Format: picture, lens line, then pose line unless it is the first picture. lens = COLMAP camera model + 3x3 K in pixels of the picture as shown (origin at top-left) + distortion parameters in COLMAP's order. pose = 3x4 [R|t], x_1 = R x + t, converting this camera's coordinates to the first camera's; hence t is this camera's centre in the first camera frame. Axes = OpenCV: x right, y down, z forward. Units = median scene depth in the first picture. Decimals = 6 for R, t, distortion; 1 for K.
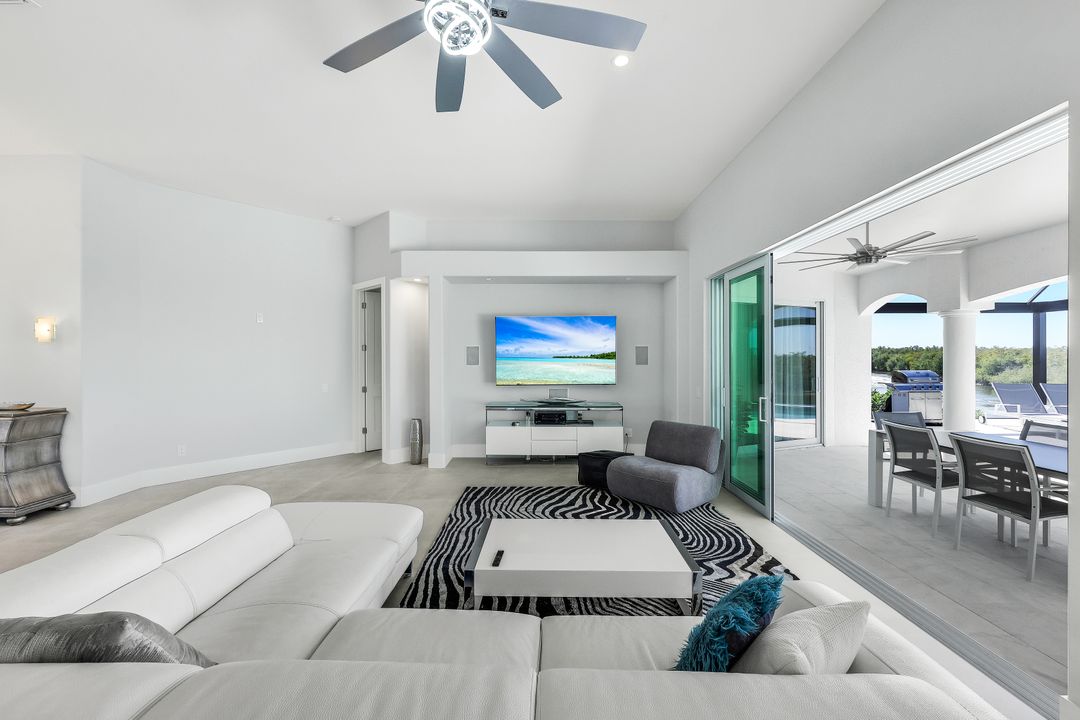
lens RADIAL K [[436.3, 0, 538.5], [0, 436.3, 358.9], [0, 0, 1]] dist [-0.000697, 0.000403]
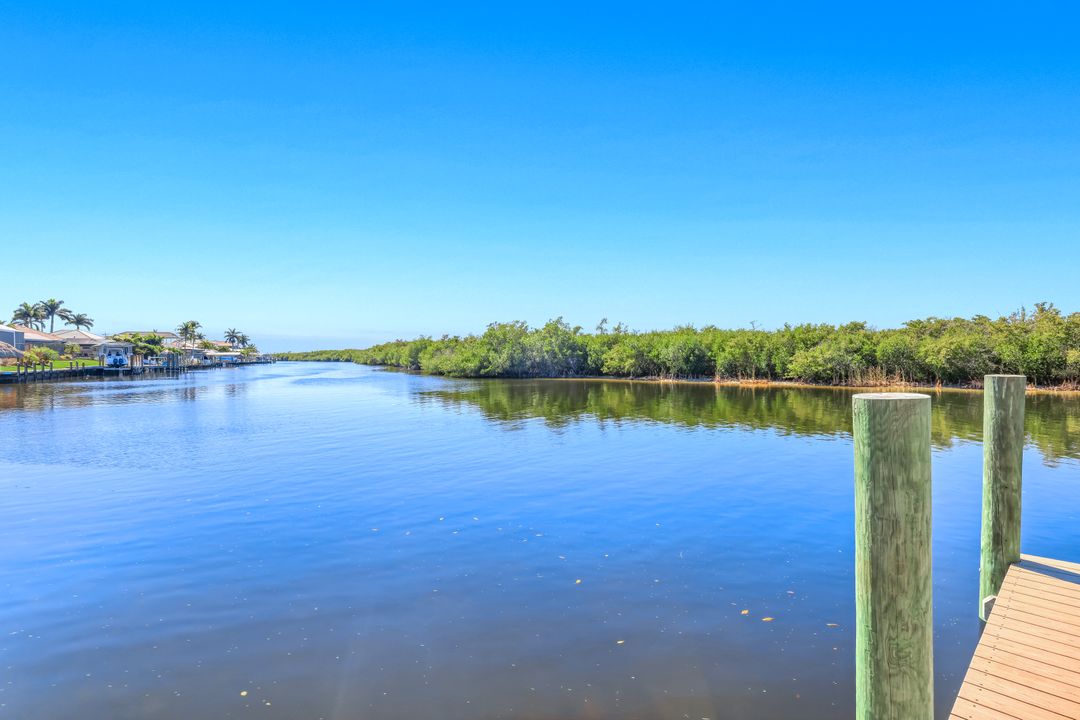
lens RADIAL K [[558.5, 0, 540.0], [0, 558.5, 360.0], [0, 0, 1]] dist [-0.001329, 0.000780]
pose [[0.679651, -0.004031, 0.733525, 3.049999], [0.006884, 0.999976, -0.000883, 0.420373], [-0.733504, 0.005649, 0.679662, -0.414712]]
